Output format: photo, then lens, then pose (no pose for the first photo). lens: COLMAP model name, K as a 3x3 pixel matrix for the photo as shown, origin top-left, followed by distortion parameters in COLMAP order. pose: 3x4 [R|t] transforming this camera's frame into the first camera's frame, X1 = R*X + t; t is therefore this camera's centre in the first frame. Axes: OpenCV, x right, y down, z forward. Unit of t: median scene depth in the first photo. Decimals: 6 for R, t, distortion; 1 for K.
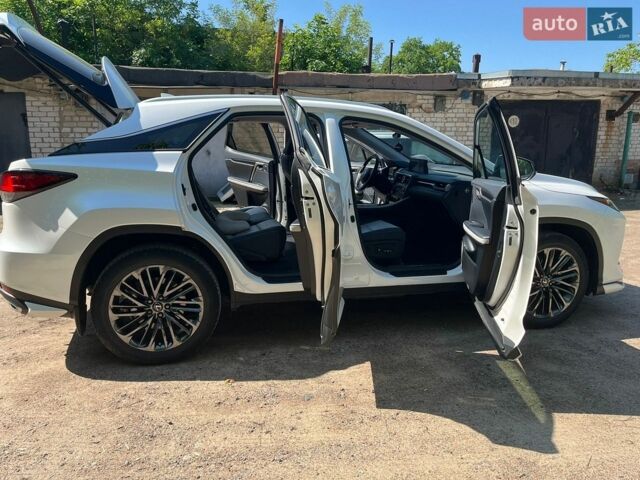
lens RADIAL K [[488.0, 0, 320.2], [0, 488.0, 236.1], [0, 0, 1]] dist [0.074272, -0.106793]
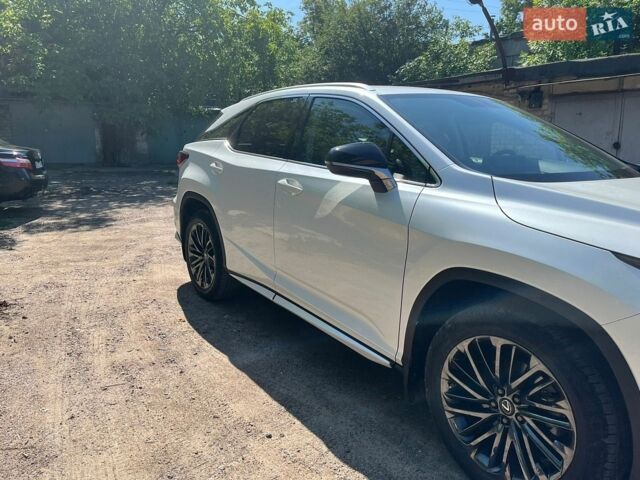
lens RADIAL K [[488.0, 0, 320.2], [0, 488.0, 236.1], [0, 0, 1]] dist [0.074272, -0.106793]
pose [[0.354660, 0.172873, -0.918875, 0.323174], [-0.184066, 0.976436, 0.112658, -0.037770], [0.916698, 0.129178, 0.378123, 0.248009]]
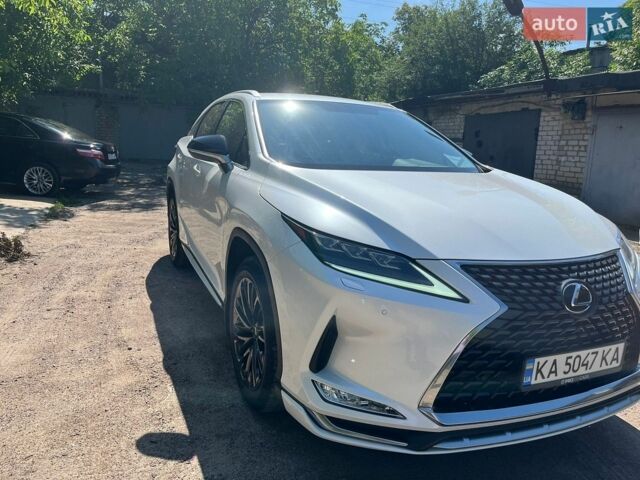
lens RADIAL K [[488.0, 0, 320.2], [0, 488.0, 236.1], [0, 0, 1]] dist [0.074272, -0.106793]
pose [[0.145929, 0.177186, -0.973298, 0.428394], [-0.231719, 0.962584, 0.140493, -0.056732], [0.961775, 0.205030, 0.181526, 0.370238]]
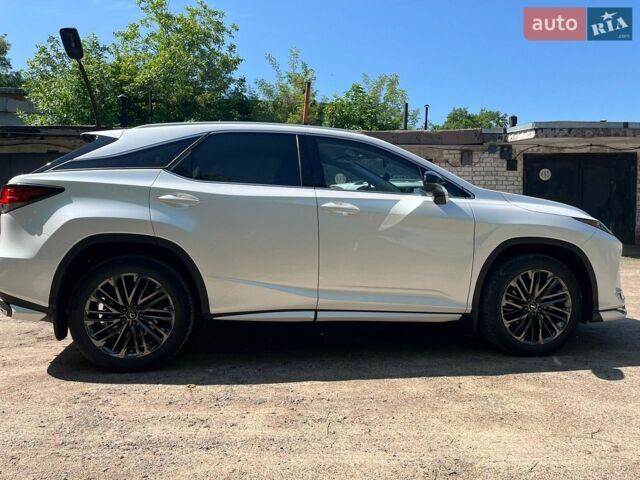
lens RADIAL K [[488.0, 0, 320.2], [0, 488.0, 236.1], [0, 0, 1]] dist [0.074272, -0.106793]
pose [[0.994344, -0.001565, -0.106199, 0.057579], [-0.013312, 0.990170, -0.139236, 0.038362], [0.105373, 0.139863, 0.984548, -0.003287]]
